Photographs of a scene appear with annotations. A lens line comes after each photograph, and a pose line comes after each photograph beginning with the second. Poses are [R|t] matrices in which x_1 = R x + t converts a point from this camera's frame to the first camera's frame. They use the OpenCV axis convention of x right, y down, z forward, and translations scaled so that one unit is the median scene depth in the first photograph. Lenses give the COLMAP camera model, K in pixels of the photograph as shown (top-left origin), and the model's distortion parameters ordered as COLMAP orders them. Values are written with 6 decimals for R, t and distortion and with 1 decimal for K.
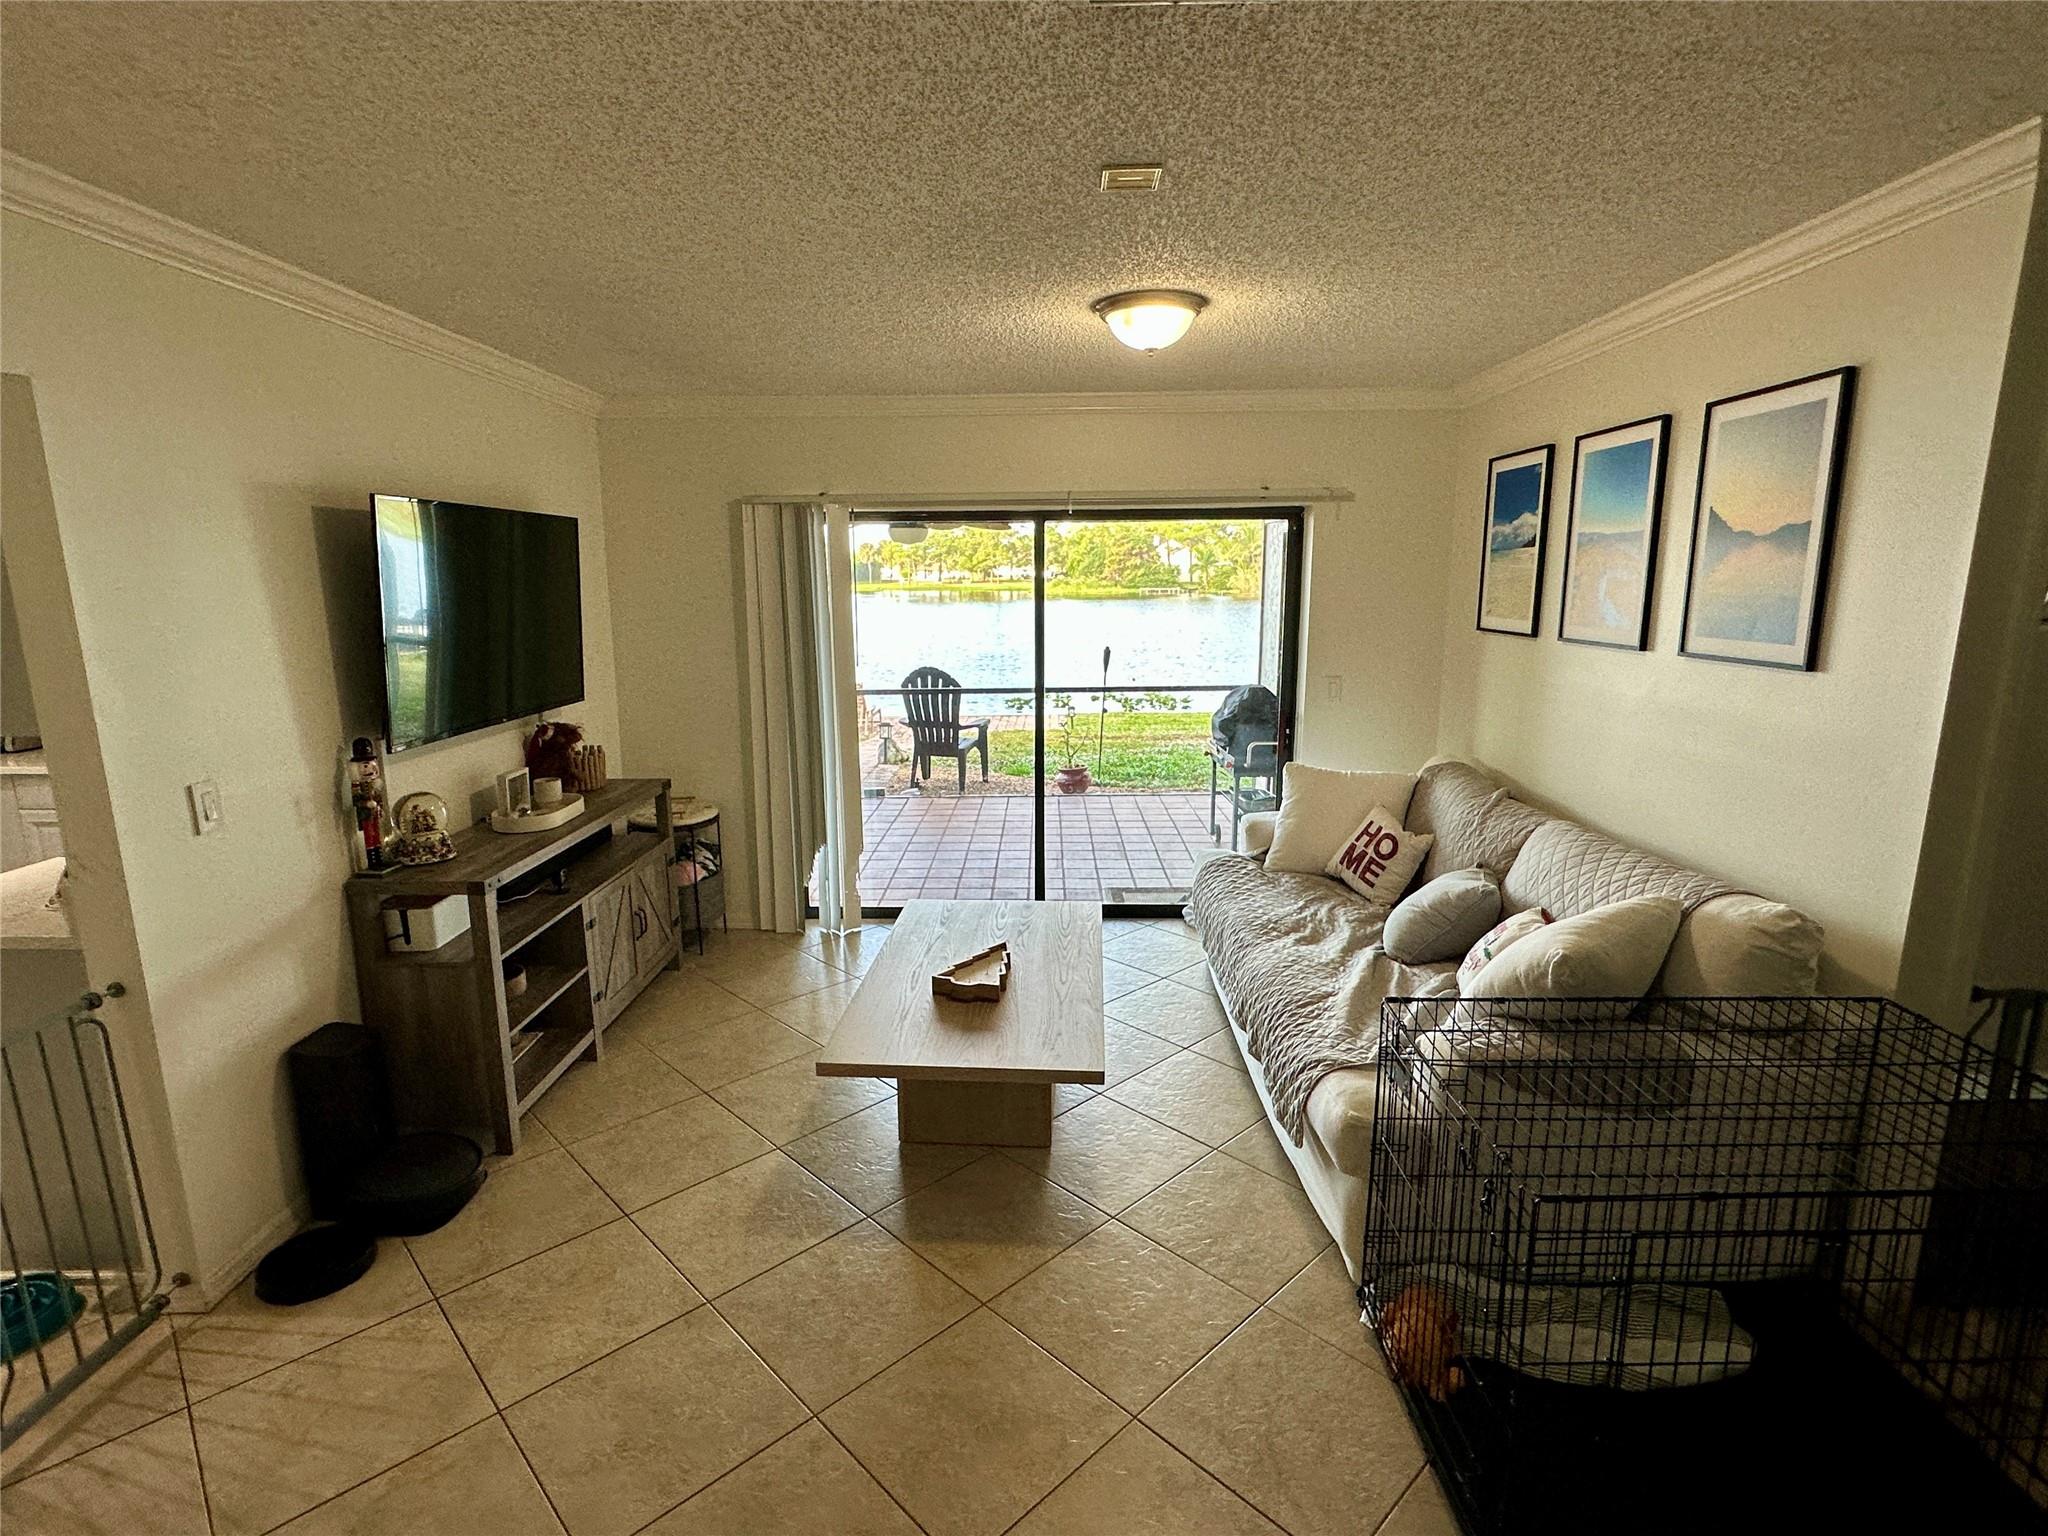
lens RADIAL K [[998.2, 0, 1024.5], [0, 998.2, 770.1], [0, 0, 1]] dist [-0.000521, -0.000020]
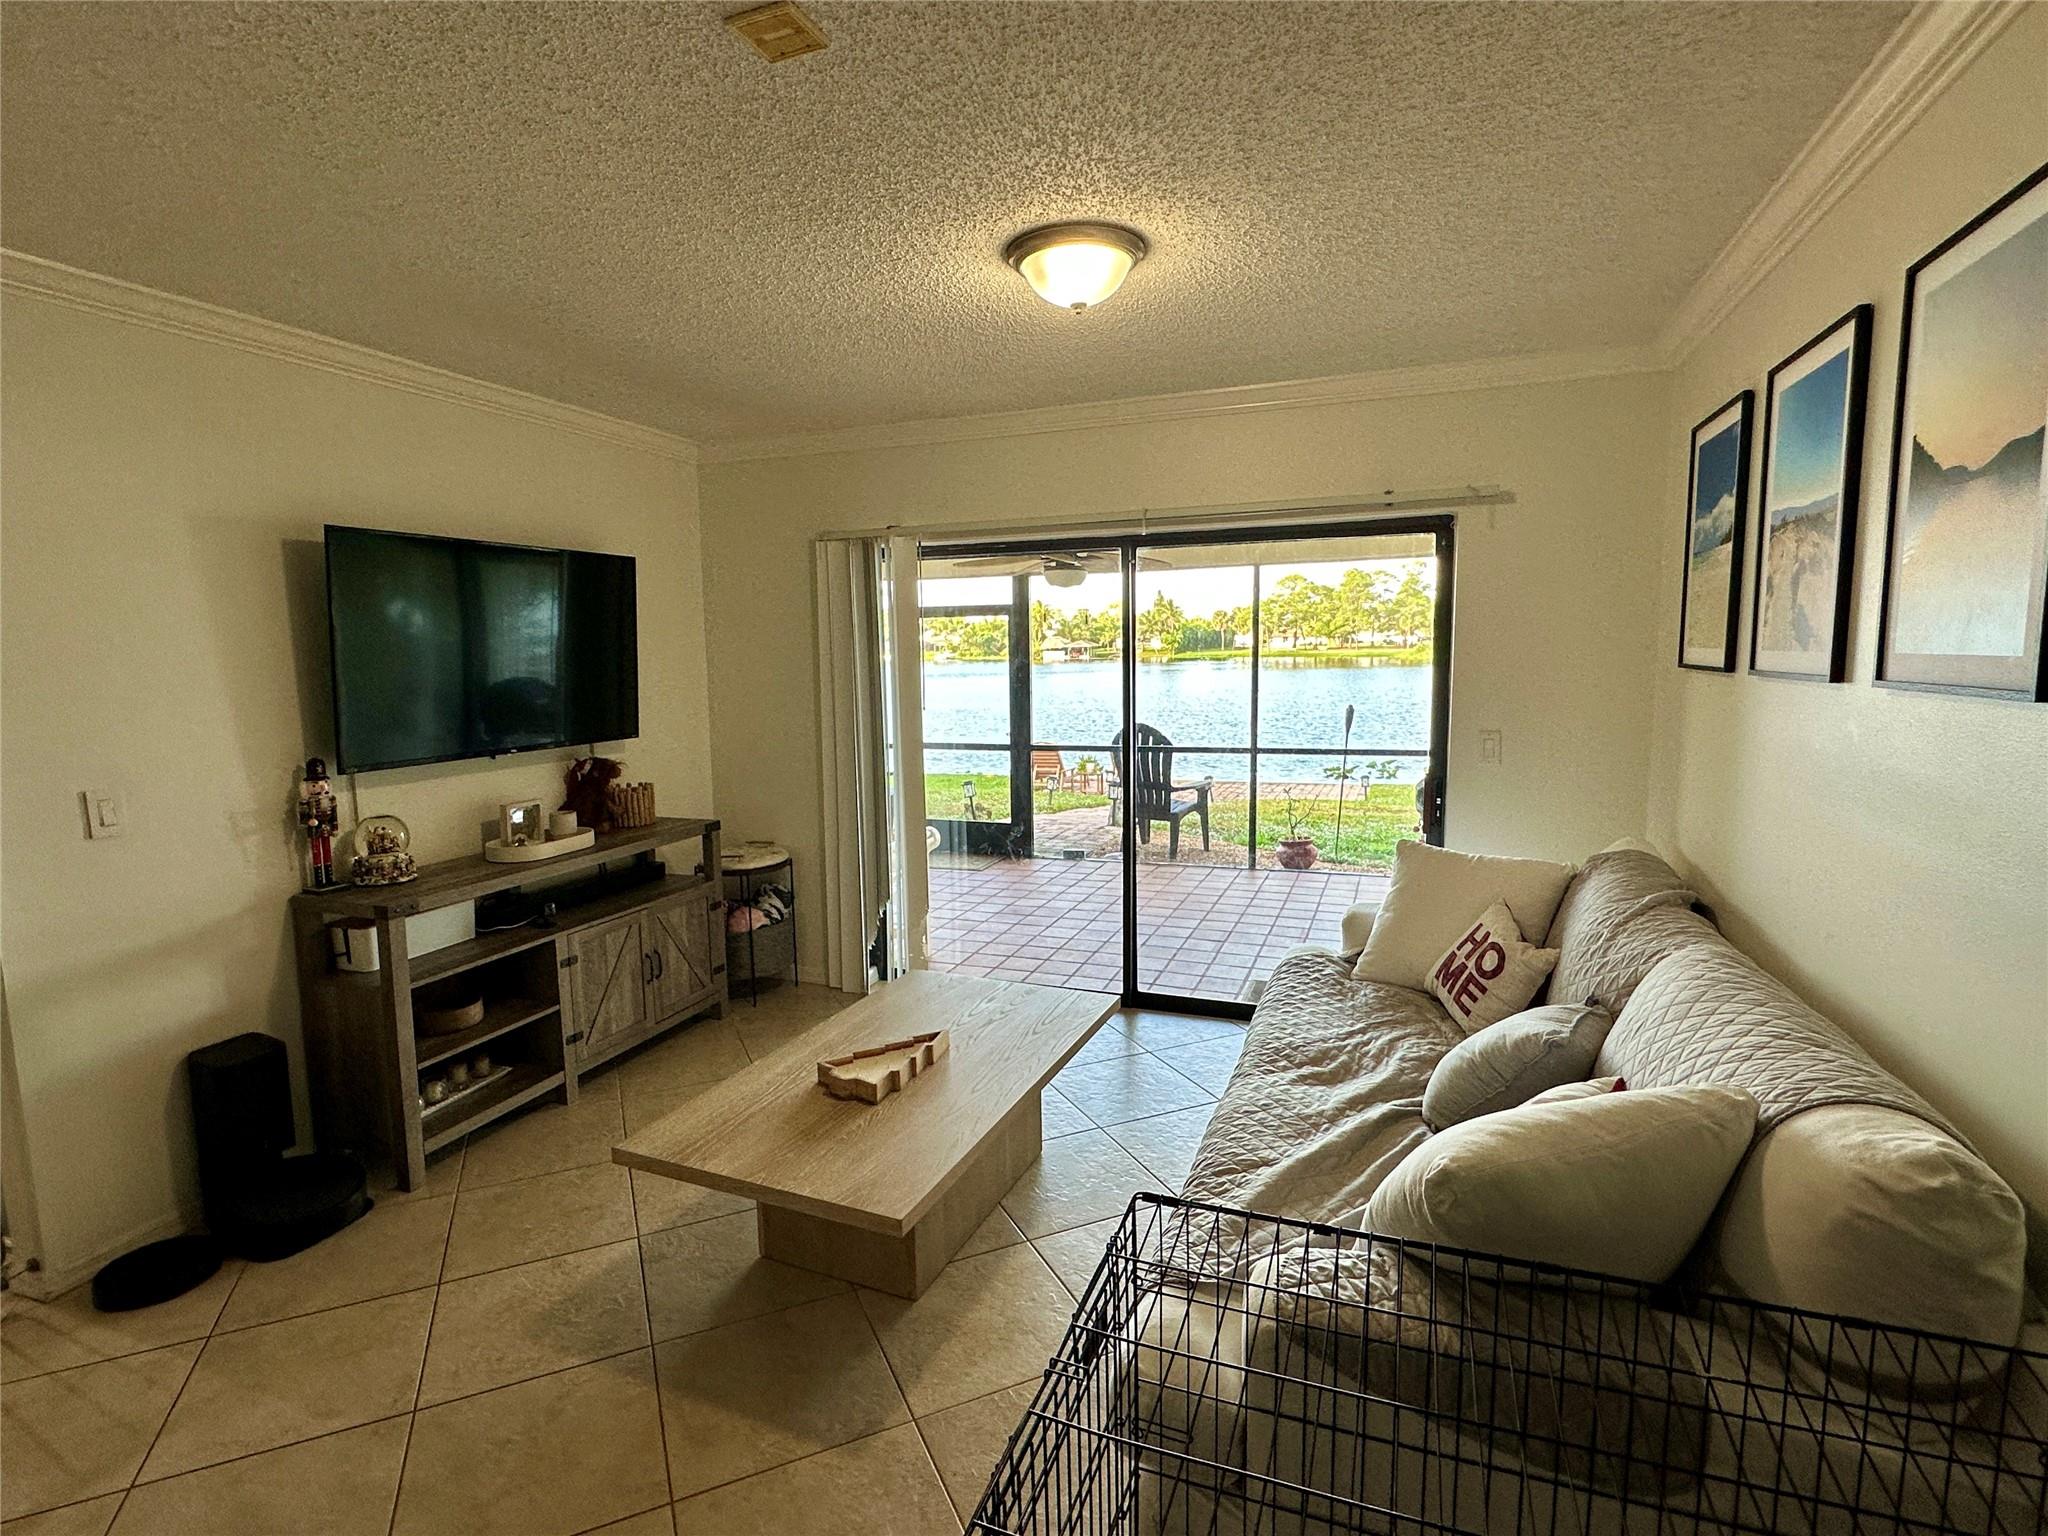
lens RADIAL K [[998.2, 0, 1036.1], [0, 998.2, 771.0], [0, 0, 1]] dist [-0.000521, -0.000020]
pose [[0.941714, 0.032654, -0.334826, 0.285084], [-0.054587, 0.996920, -0.056305, -0.001425], [0.331956, 0.071300, 0.940596, 0.199730]]
